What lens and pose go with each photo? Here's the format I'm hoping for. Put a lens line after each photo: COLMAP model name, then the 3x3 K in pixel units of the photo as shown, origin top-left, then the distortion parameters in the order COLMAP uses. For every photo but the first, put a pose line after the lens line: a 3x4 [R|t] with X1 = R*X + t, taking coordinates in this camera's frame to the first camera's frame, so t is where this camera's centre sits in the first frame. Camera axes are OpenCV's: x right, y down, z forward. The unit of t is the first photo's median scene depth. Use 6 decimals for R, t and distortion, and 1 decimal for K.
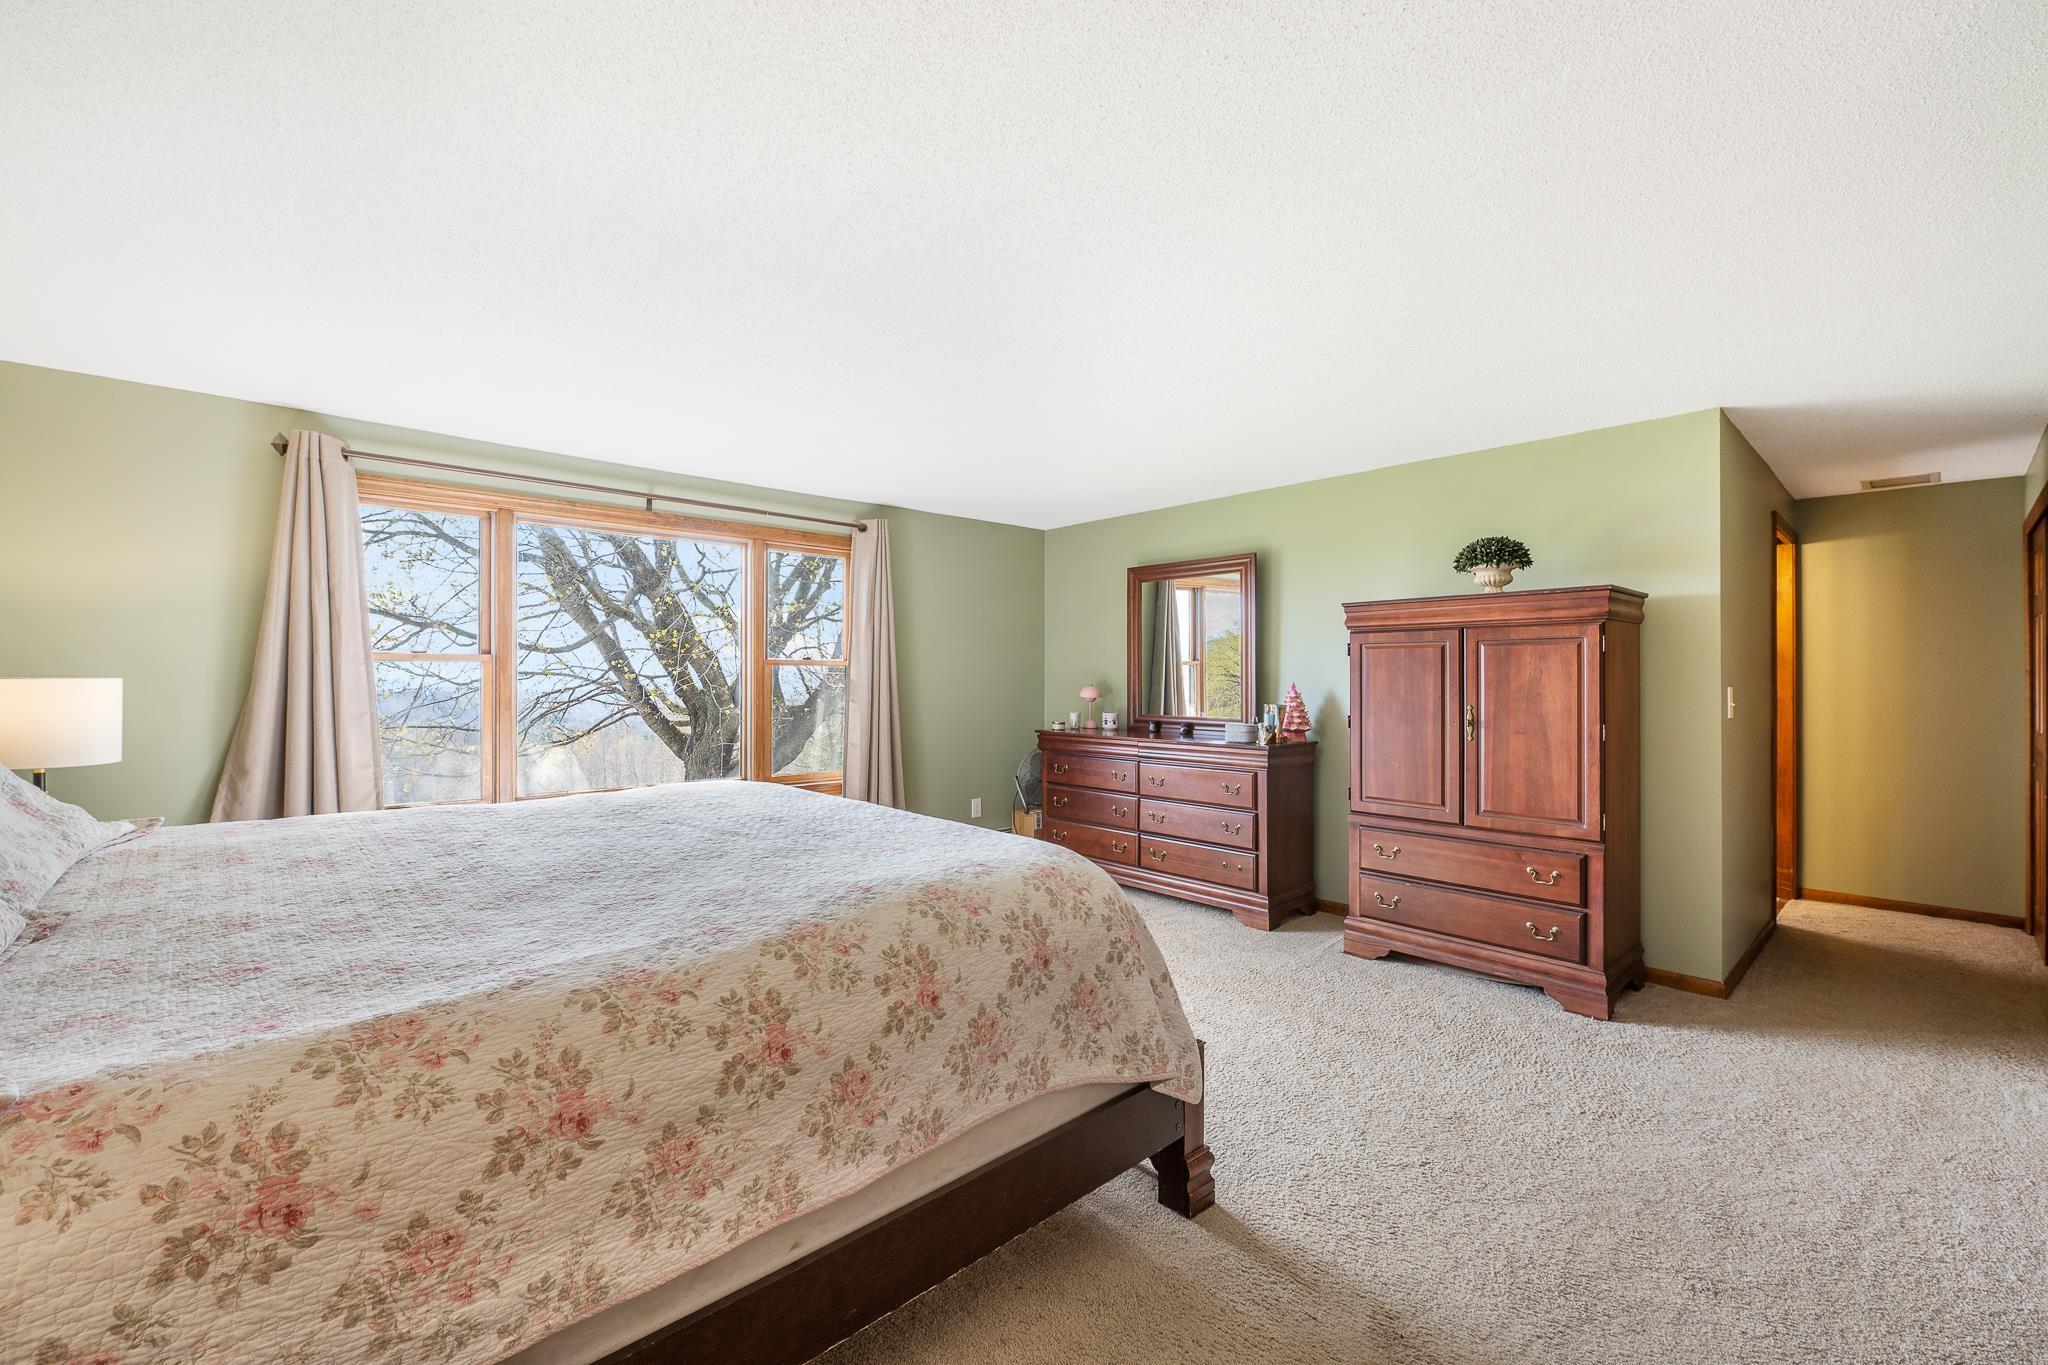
lens RADIAL K [[833.3, 0, 1029.5], [0, 833.3, 671.2], [0, 0, 1]] dist [-0.006748, -0.000216]
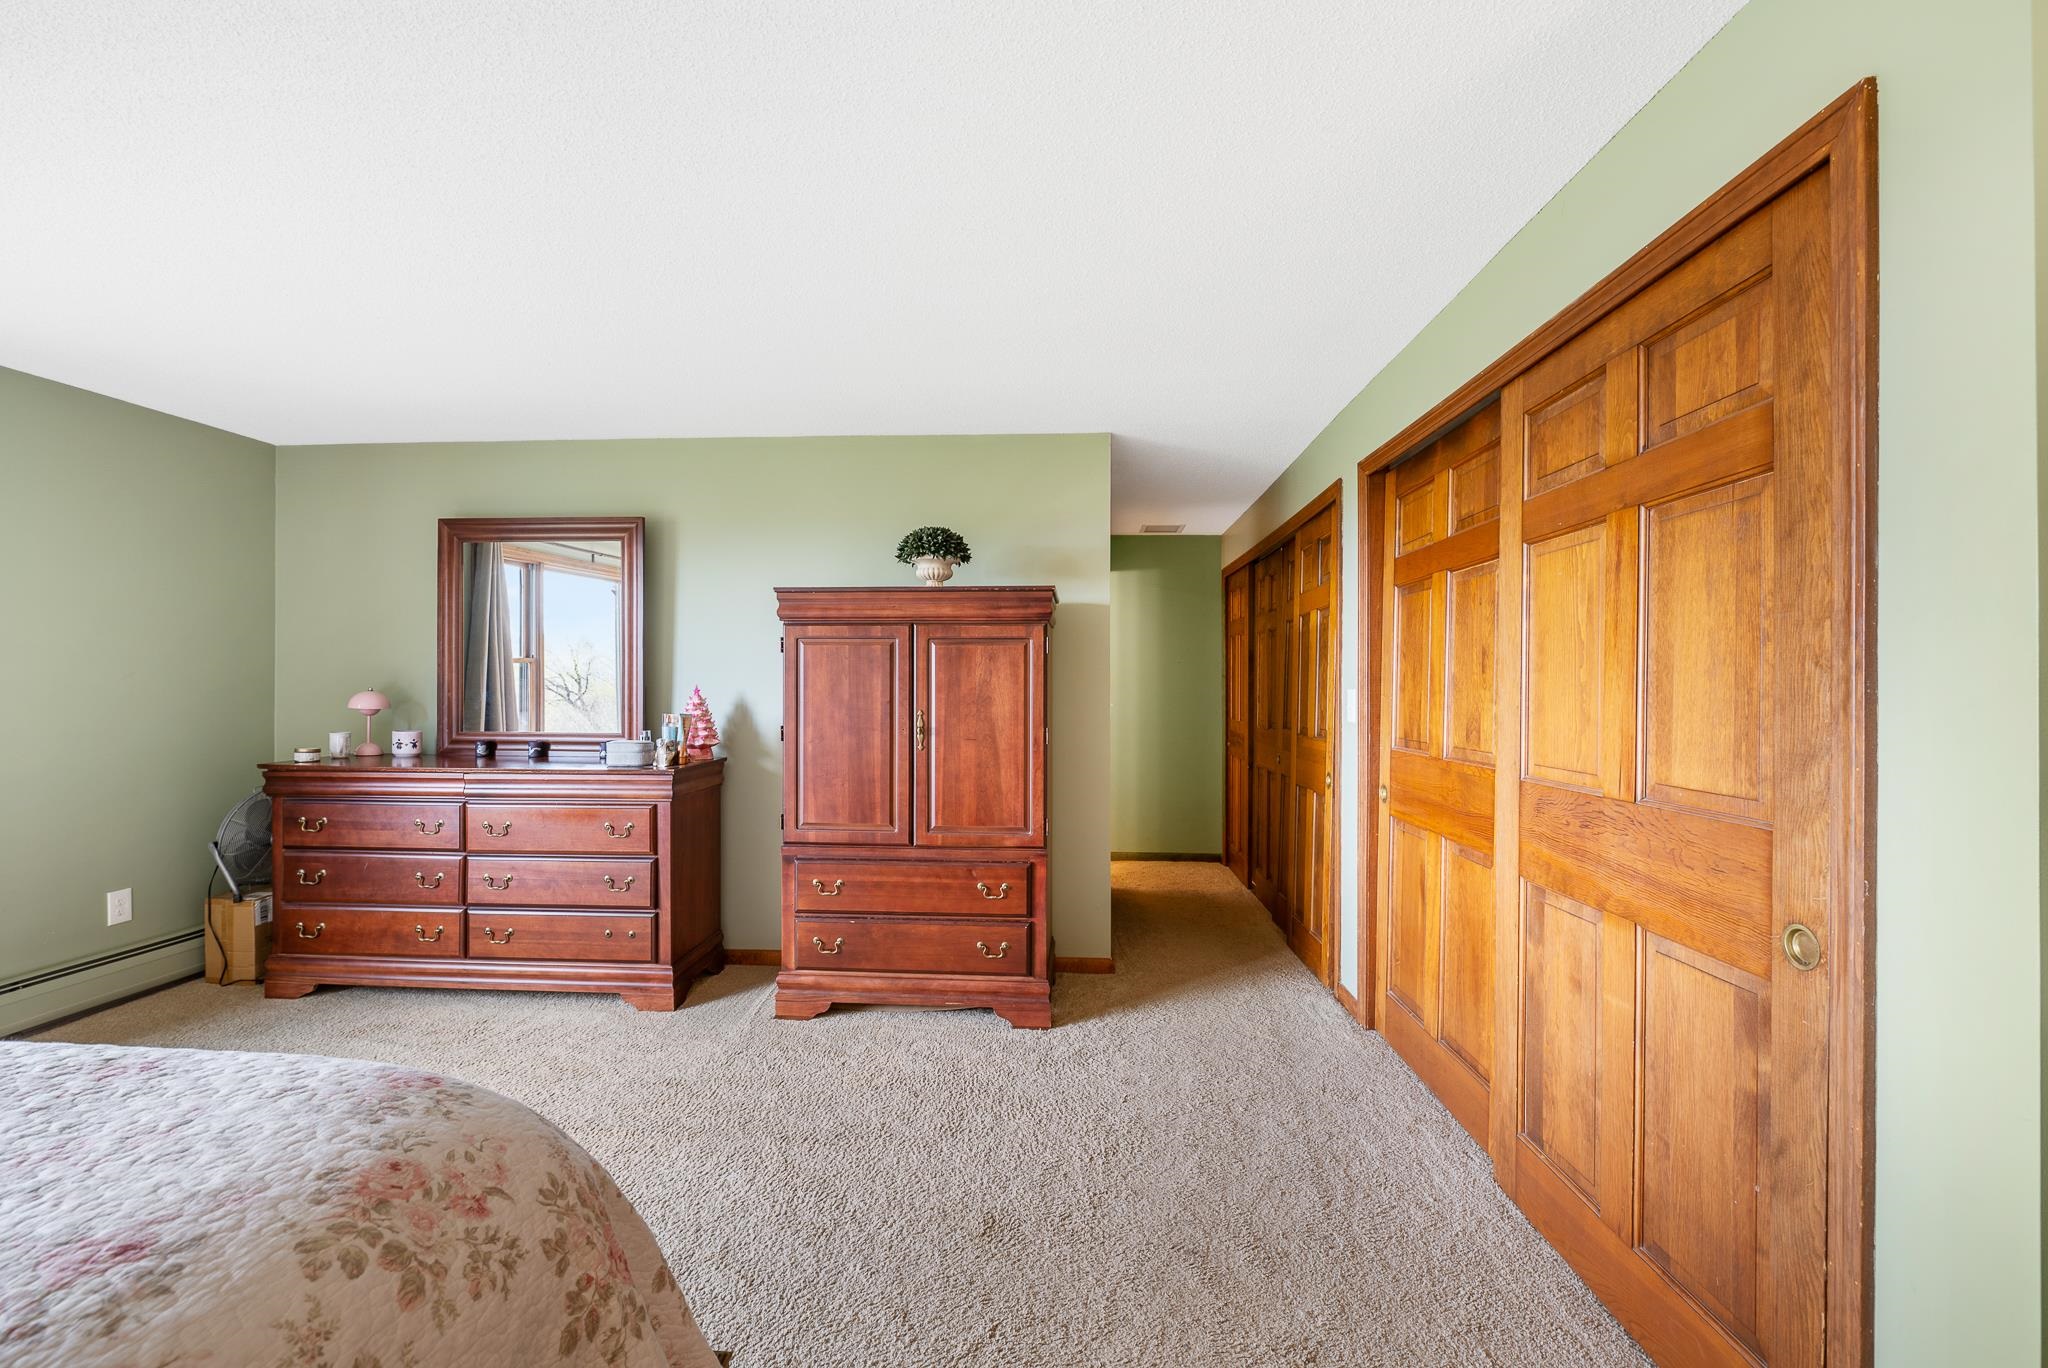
lens RADIAL K [[833.3, 0, 1012.0], [0, 833.3, 682.3], [0, 0, 1]] dist [-0.006748, -0.000216]
pose [[0.725495, -0.000141, 0.688228, -0.014297], [-0.006956, 0.999947, 0.007537, 0.002986], [-0.688193, -0.010256, 0.725456, 0.264251]]
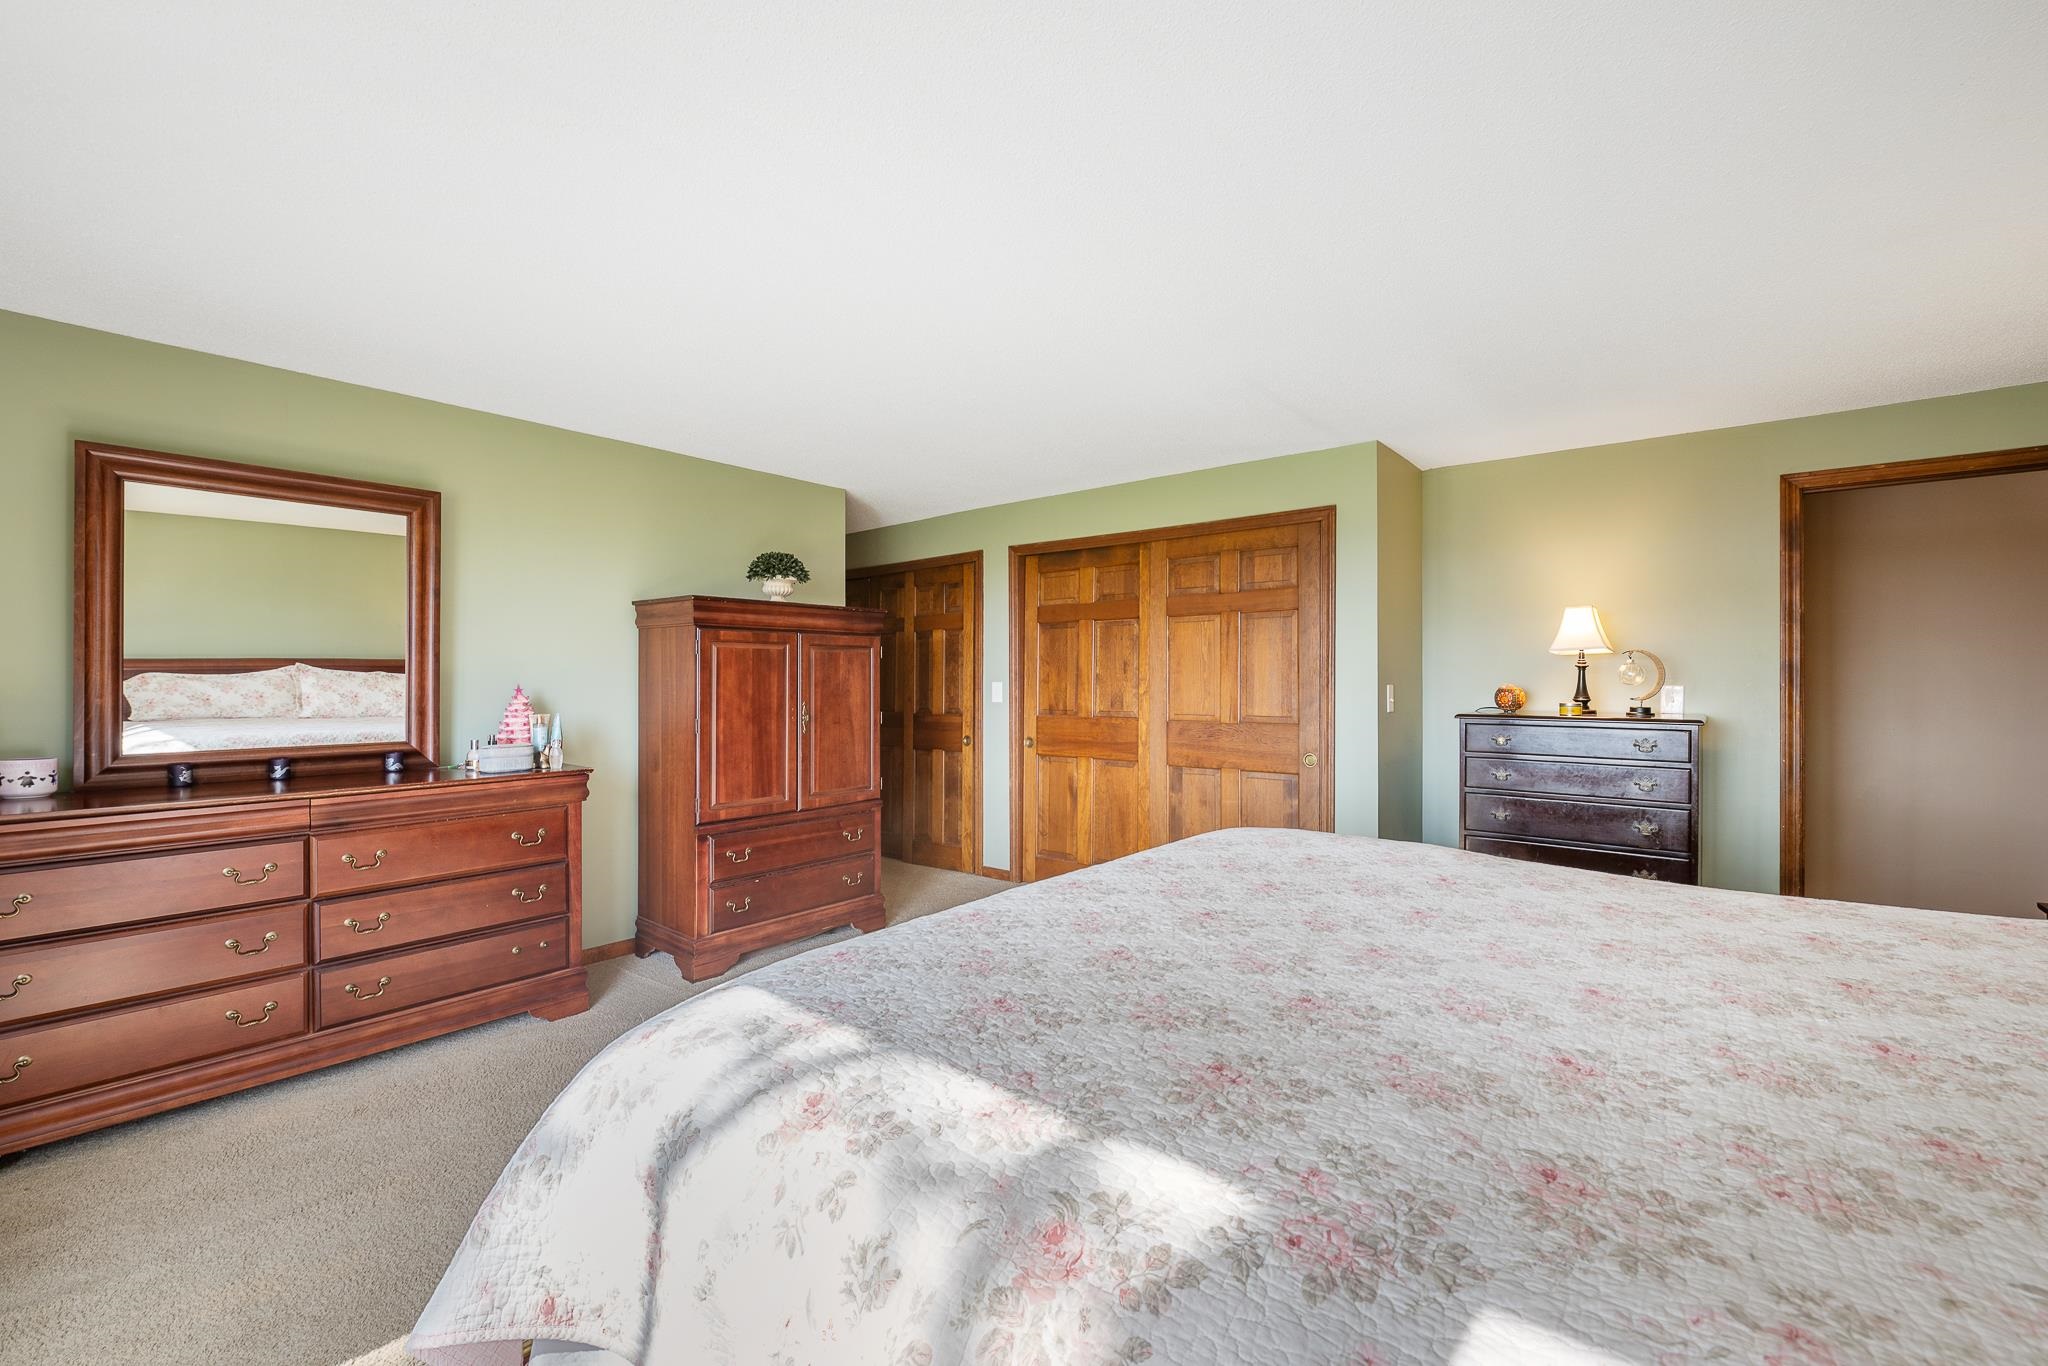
lens RADIAL K [[833.3, 0, 1020.3], [0, 833.3, 679.3], [0, 0, 1]] dist [-0.006748, -0.000216]
pose [[-0.122398, -0.004974, 0.992469, -0.582073], [-0.007621, 0.999963, 0.004072, 0.003332], [-0.992452, -0.007066, -0.122431, 0.792780]]
